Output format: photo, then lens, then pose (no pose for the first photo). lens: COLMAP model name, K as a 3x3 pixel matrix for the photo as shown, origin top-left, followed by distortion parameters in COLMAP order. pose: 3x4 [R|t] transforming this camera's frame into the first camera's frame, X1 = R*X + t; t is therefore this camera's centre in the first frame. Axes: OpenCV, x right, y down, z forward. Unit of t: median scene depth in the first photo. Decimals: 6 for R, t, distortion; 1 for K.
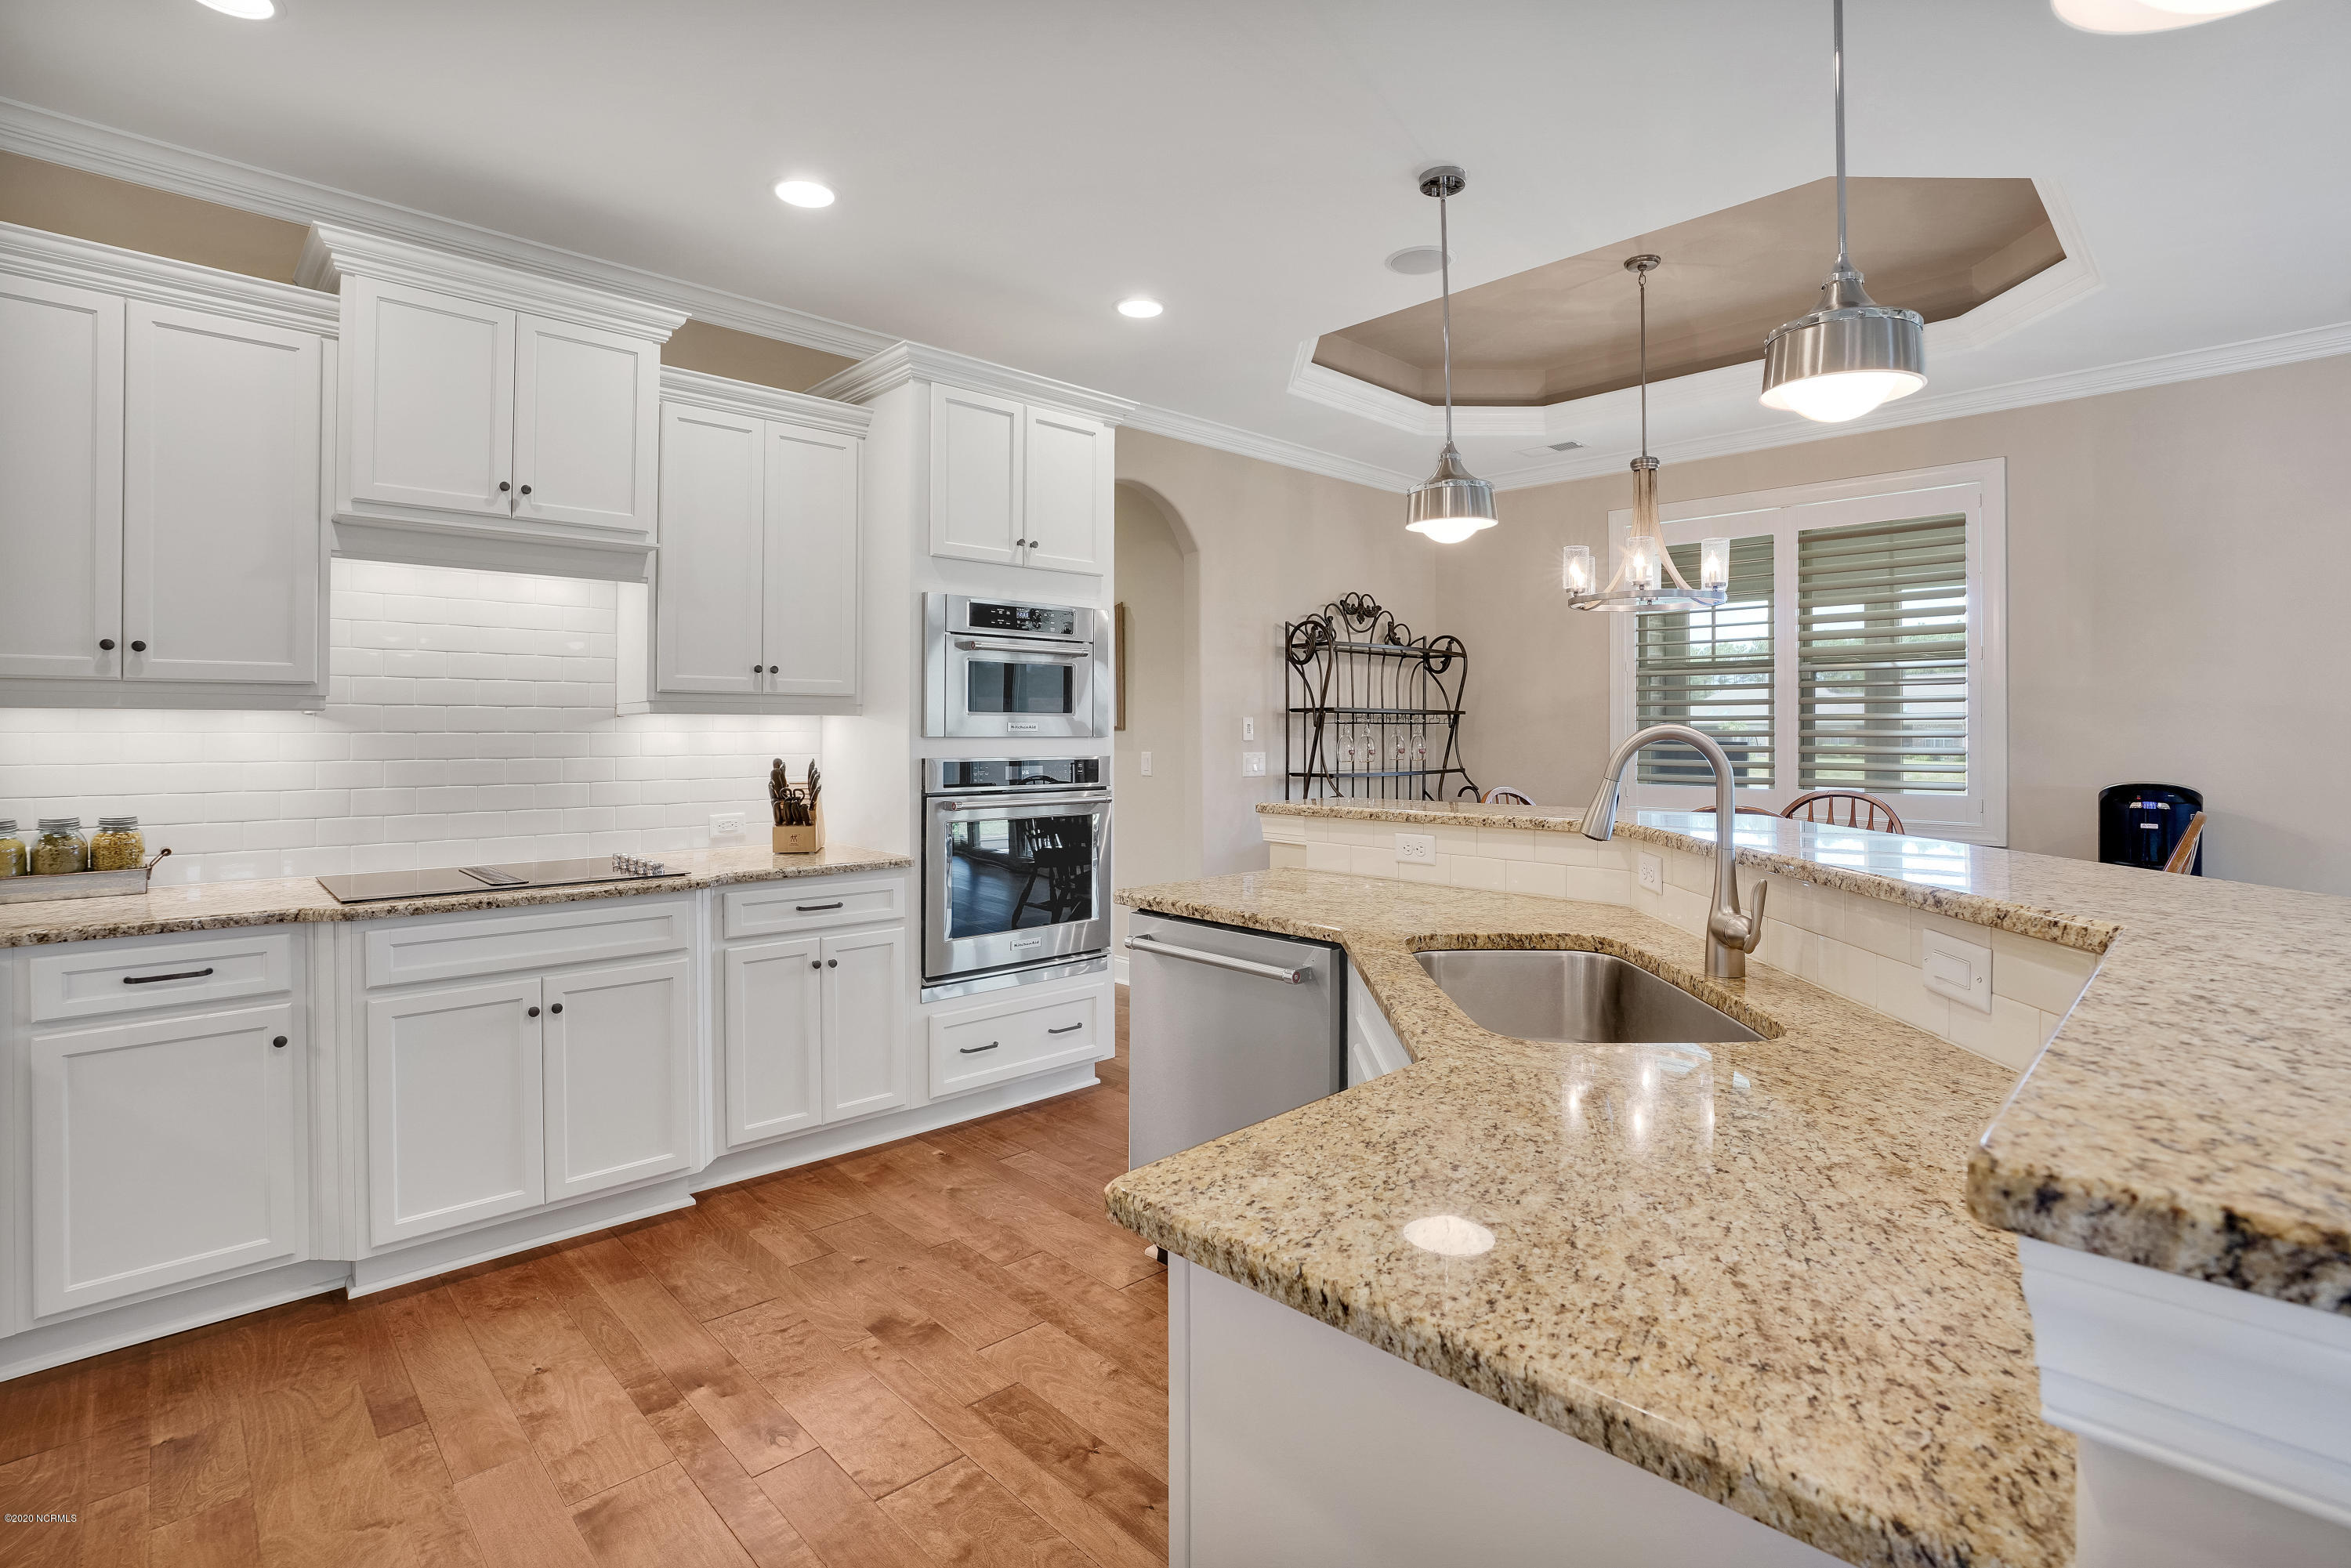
lens RADIAL K [[1165.6, 0, 1177.7], [0, 1165.6, 732.2], [0, 0, 1]] dist [-0.031120, -0.000522]
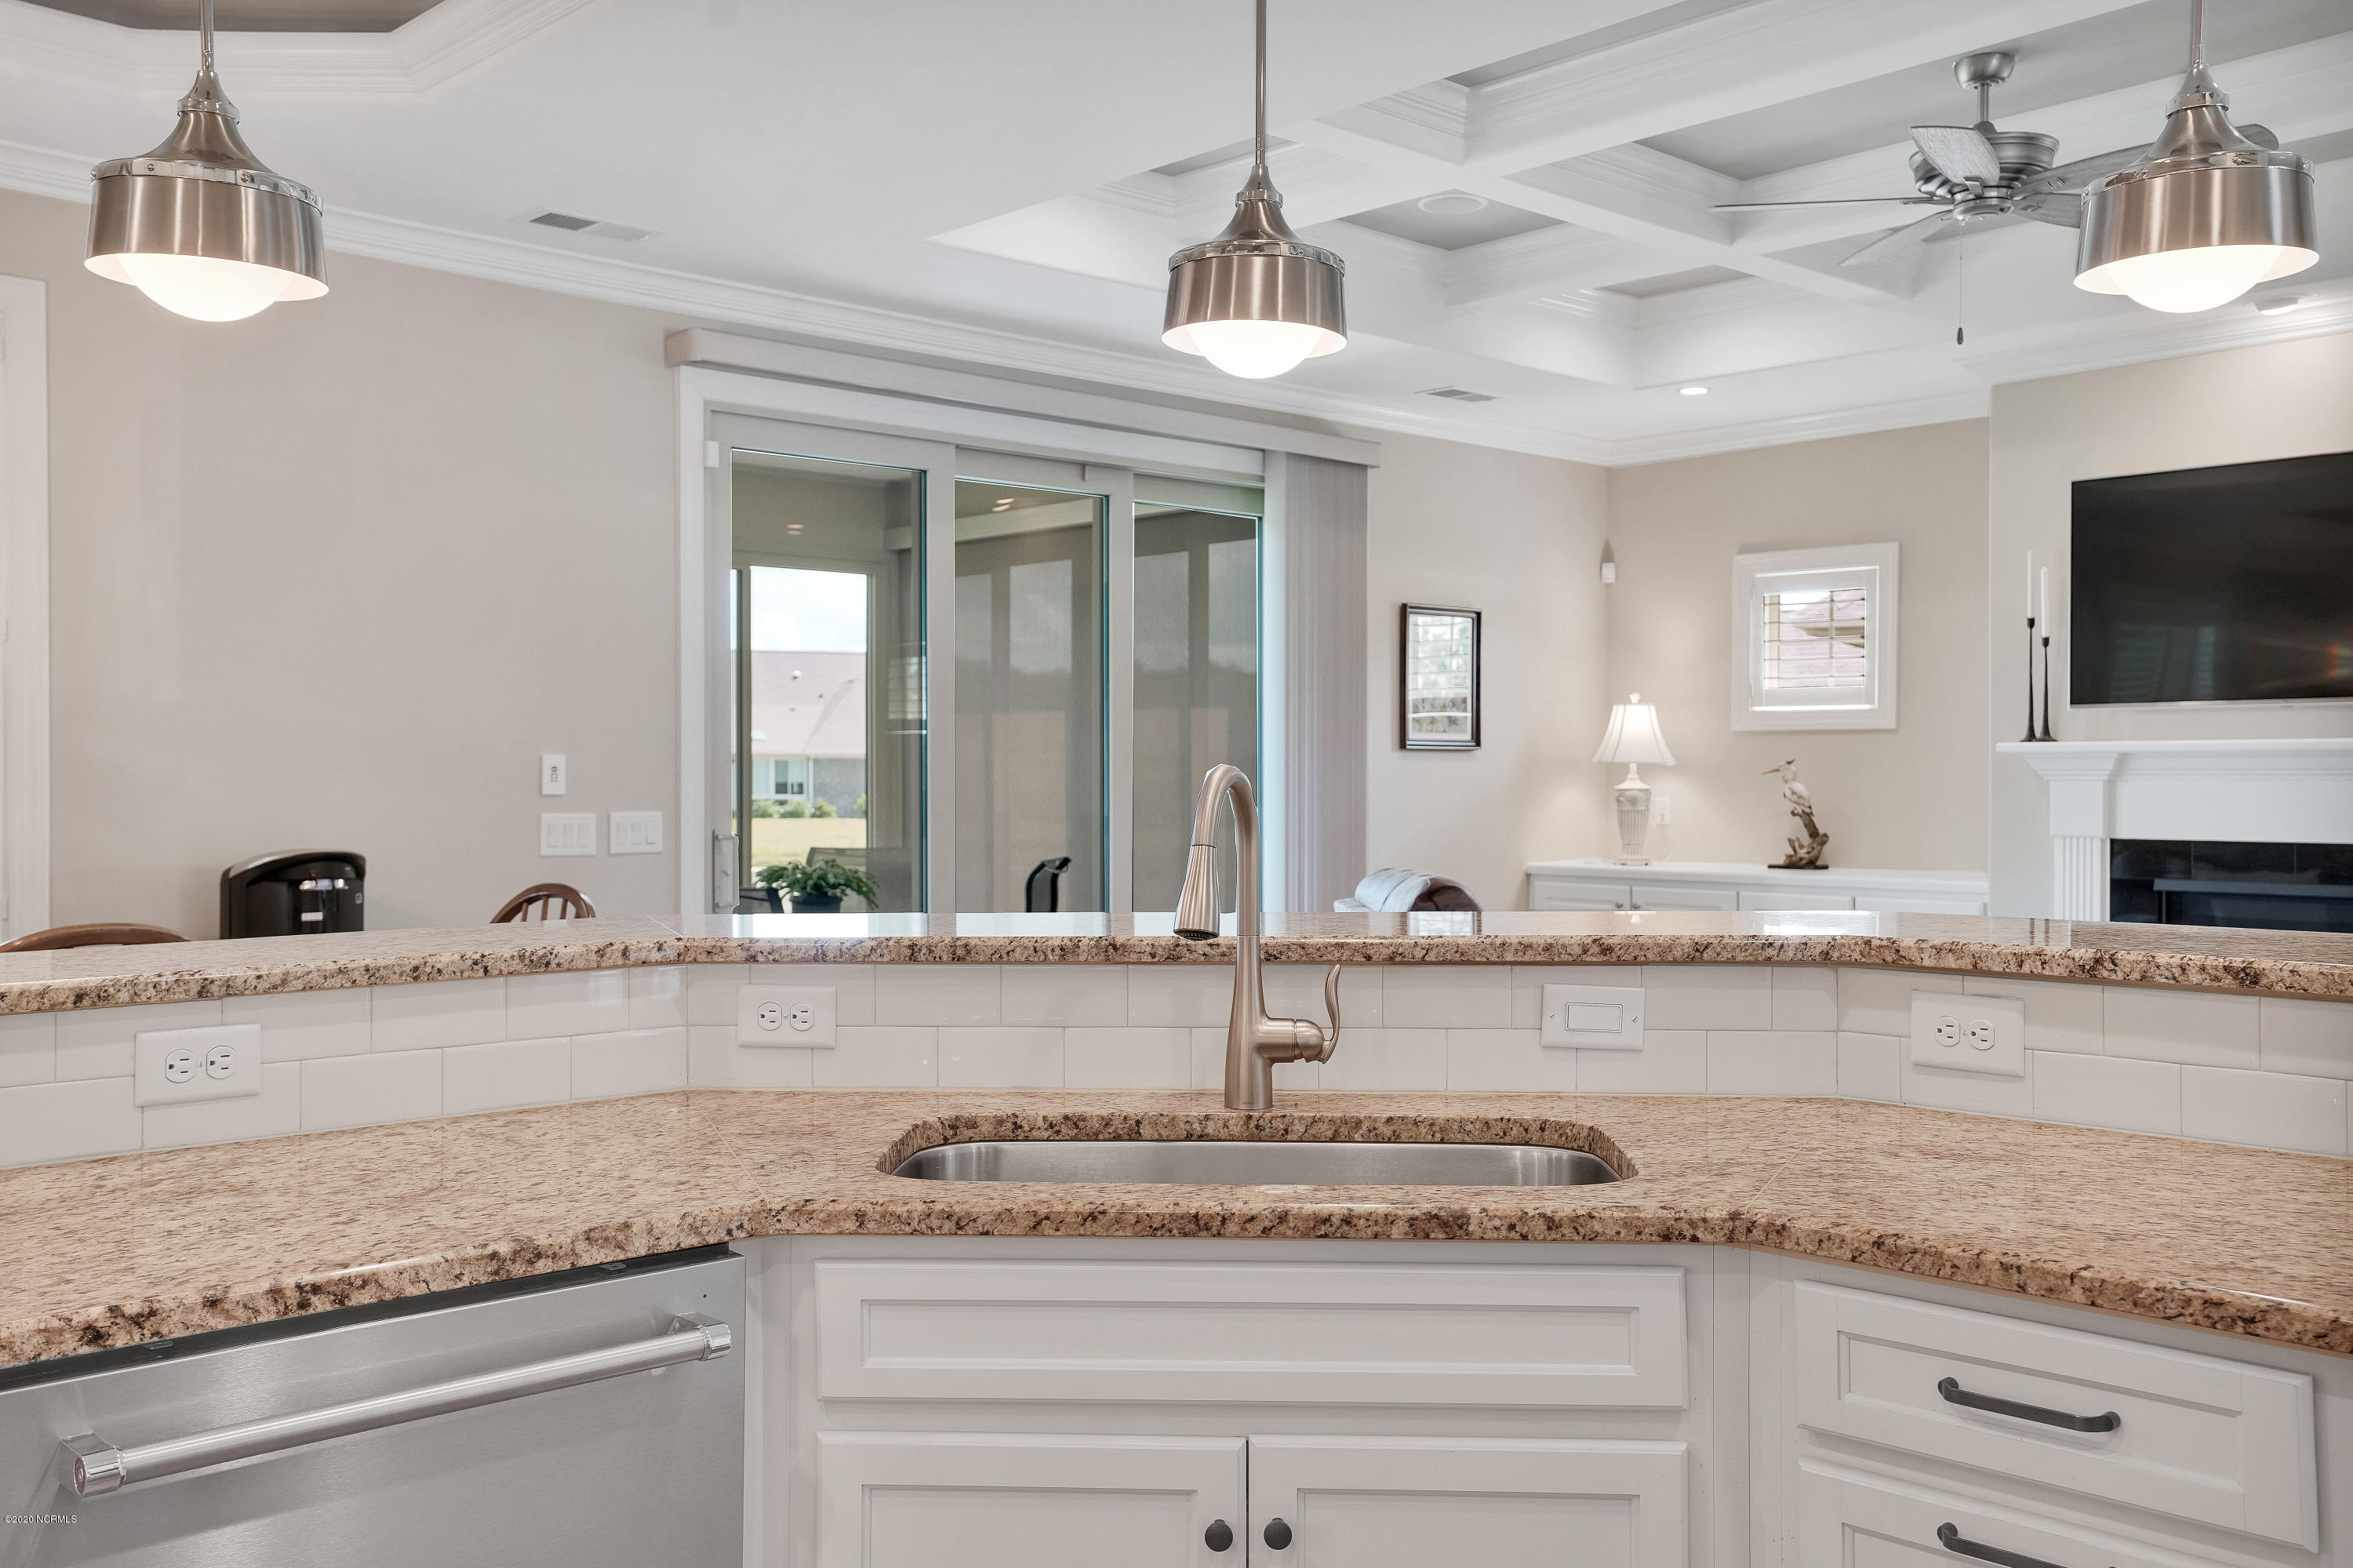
lens RADIAL K [[2112.0, 0, 1167.6], [0, 2112.0, 788.7], [0, 0, 1]] dist [0.015338, 0.001108]
pose [[-0.017071, -0.004321, 0.999845, -0.545890], [-0.000670, 0.999990, 0.004311, 0.001028], [-0.999854, -0.000596, -0.017074, 0.669673]]
